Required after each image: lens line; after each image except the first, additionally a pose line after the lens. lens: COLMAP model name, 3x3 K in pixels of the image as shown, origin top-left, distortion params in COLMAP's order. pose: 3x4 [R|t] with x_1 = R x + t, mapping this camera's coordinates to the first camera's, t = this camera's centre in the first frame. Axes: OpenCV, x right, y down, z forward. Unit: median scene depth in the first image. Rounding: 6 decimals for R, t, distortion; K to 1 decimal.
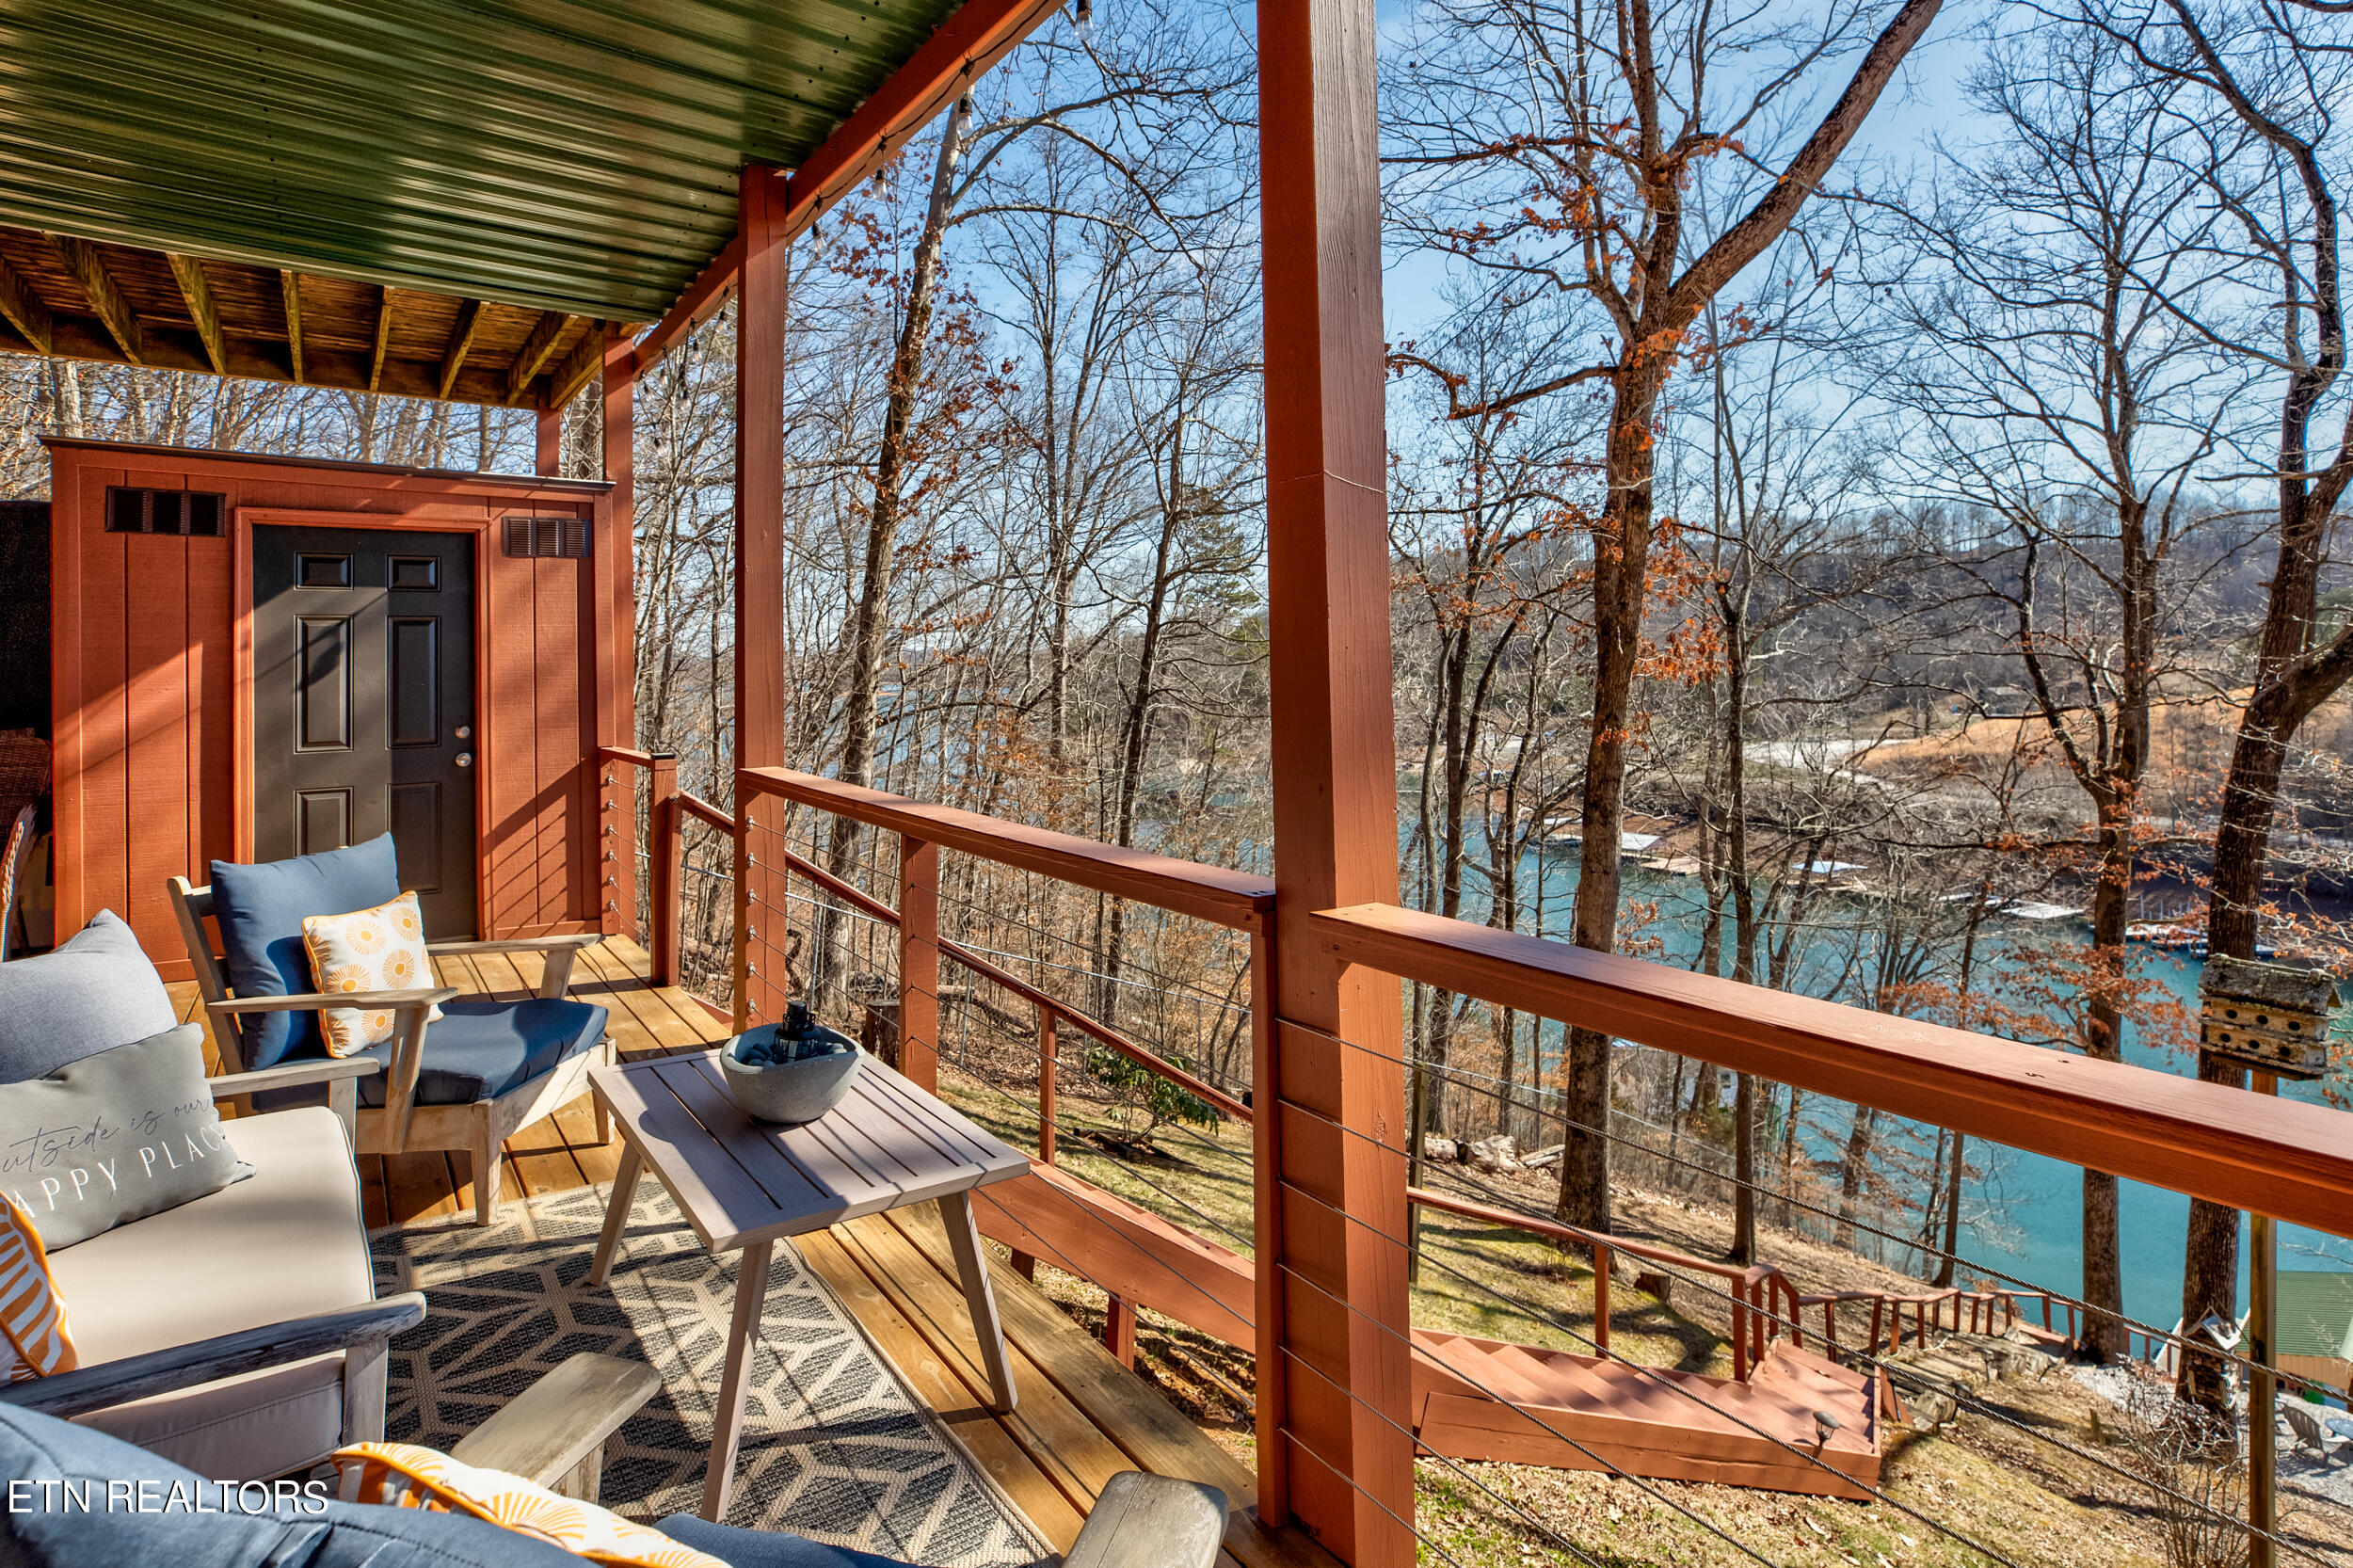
lens RADIAL K [[1211.7, 0, 1253.8], [0, 1211.7, 645.9], [0, 0, 1]] dist [-0.027491, 0.019042]
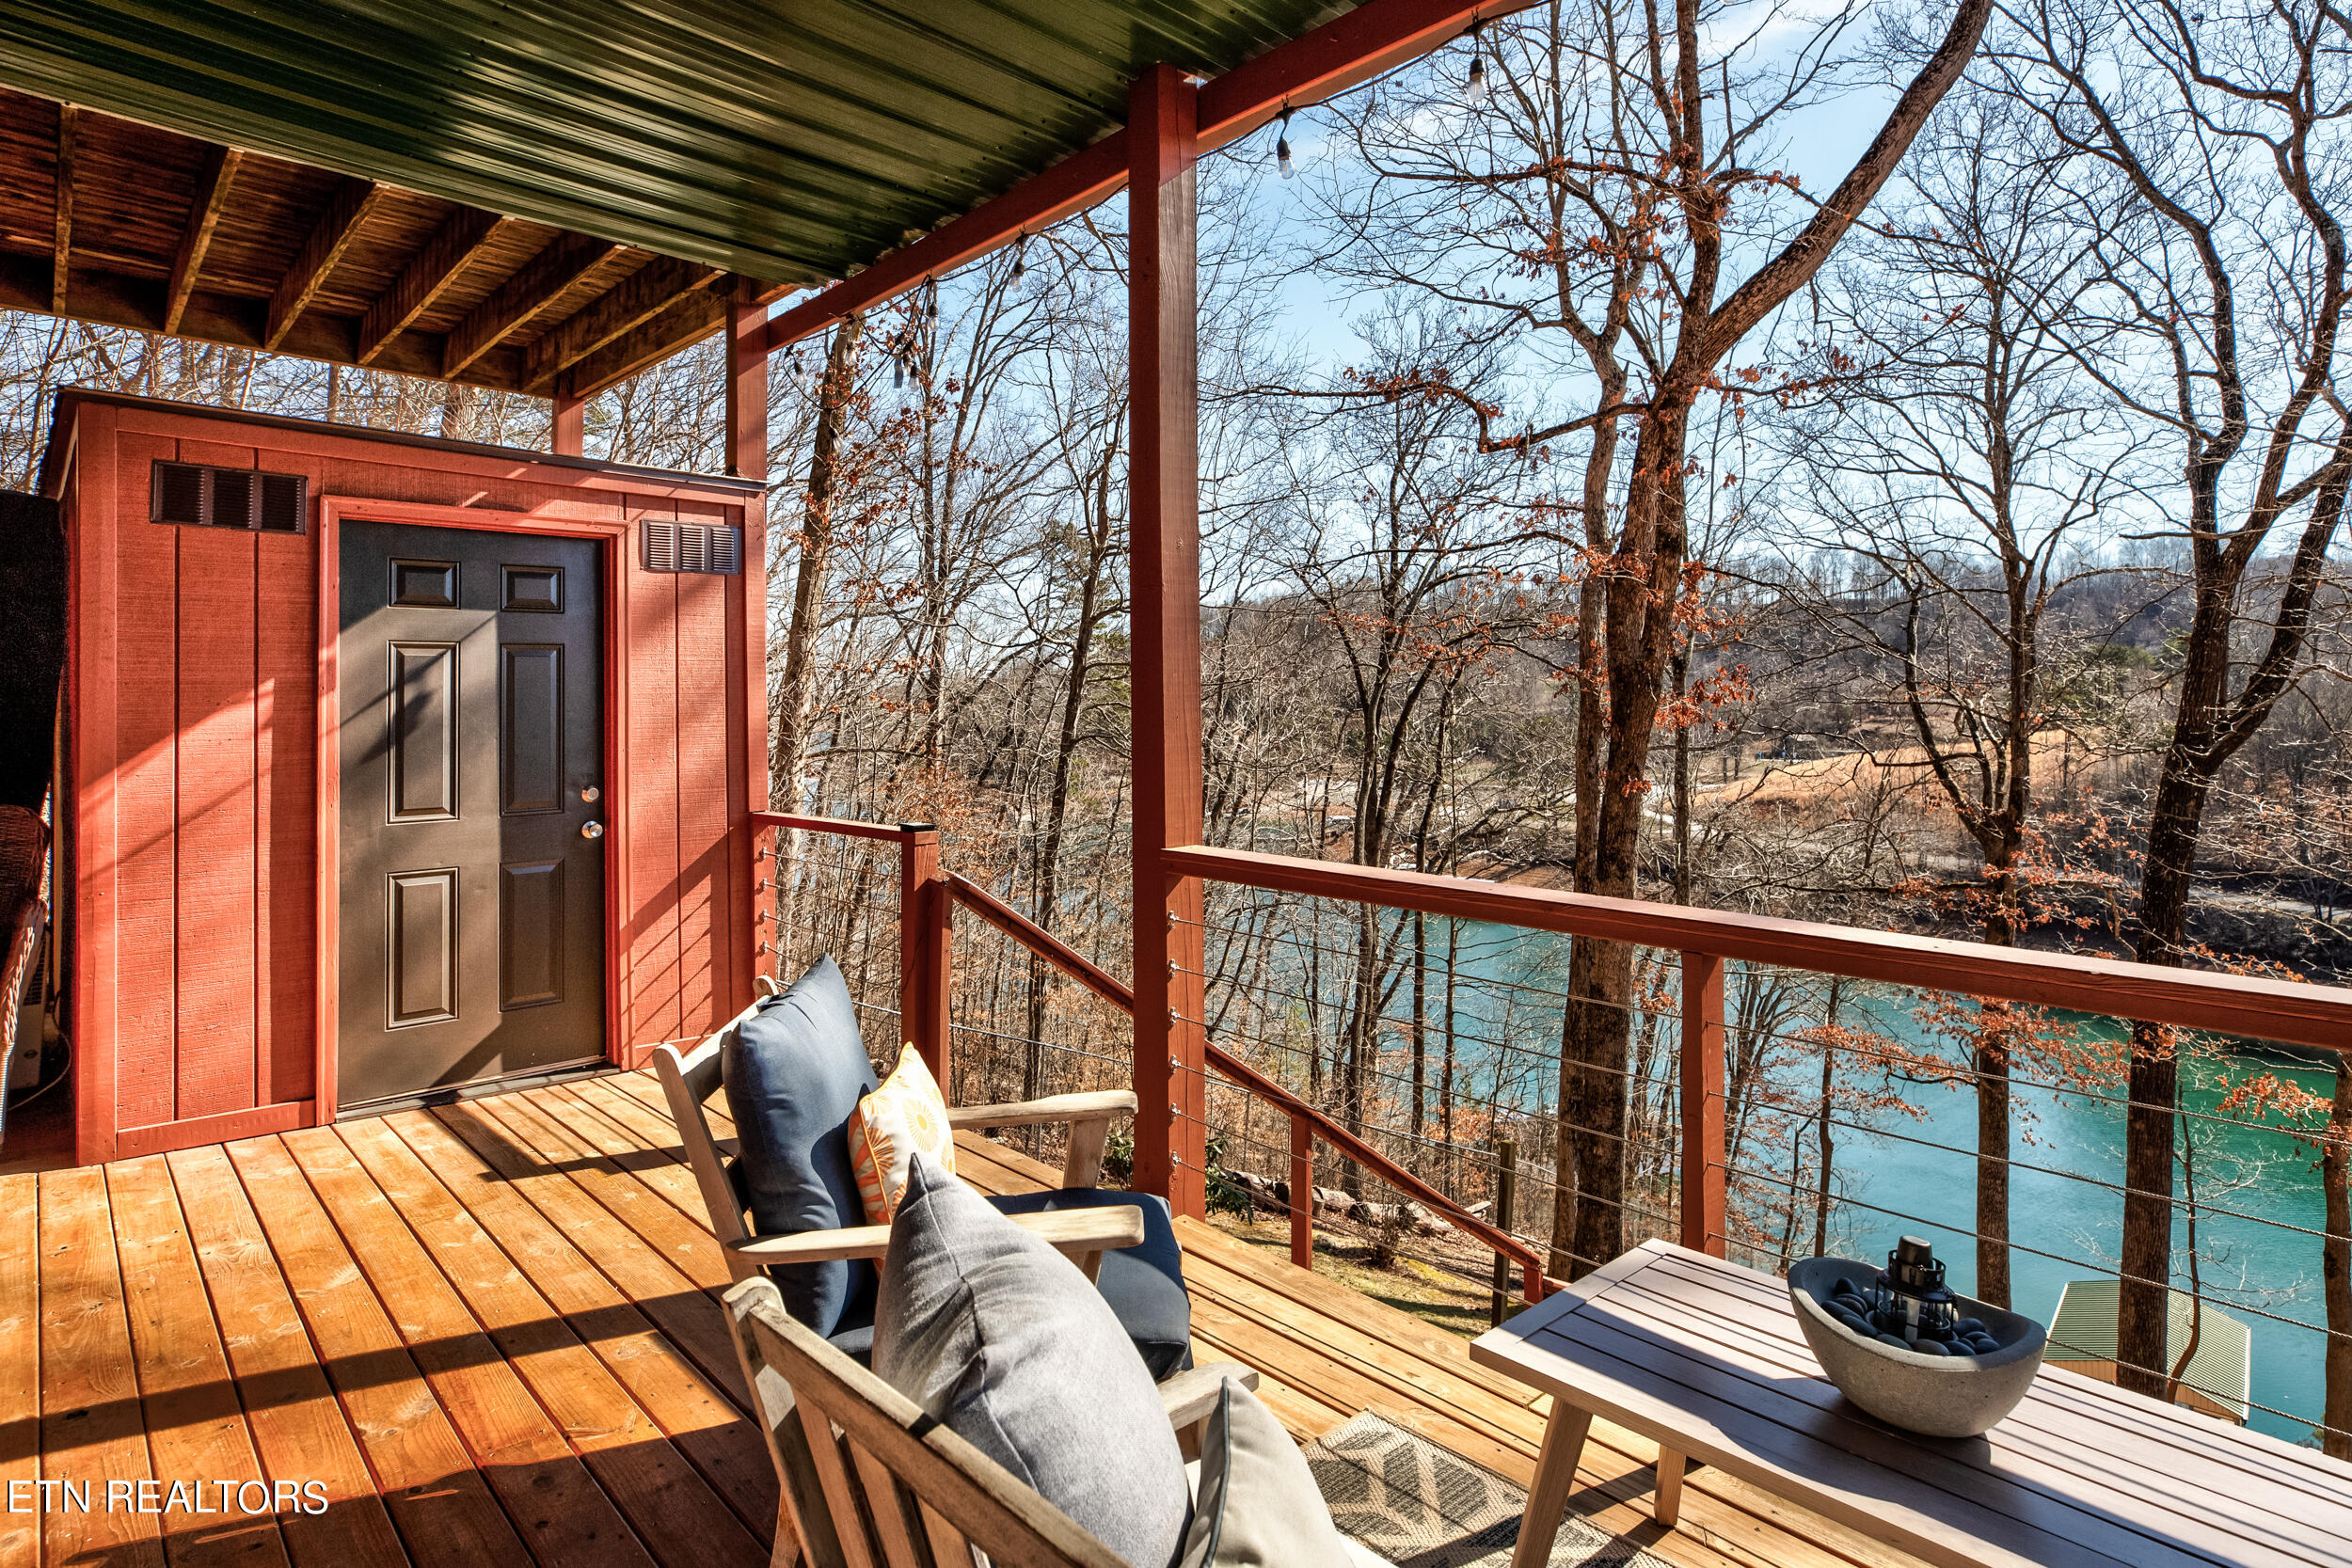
lens RADIAL K [[1212.6, 0, 1189.7], [0, 1212.6, 683.1], [0, 0, 1]] dist [-0.019610, 0.015886]
pose [[0.992088, 0.008743, 0.125242, -0.144162], [-0.007977, 0.999946, -0.006618, 0.000623], [-0.125293, 0.005566, 0.992104, 0.067901]]
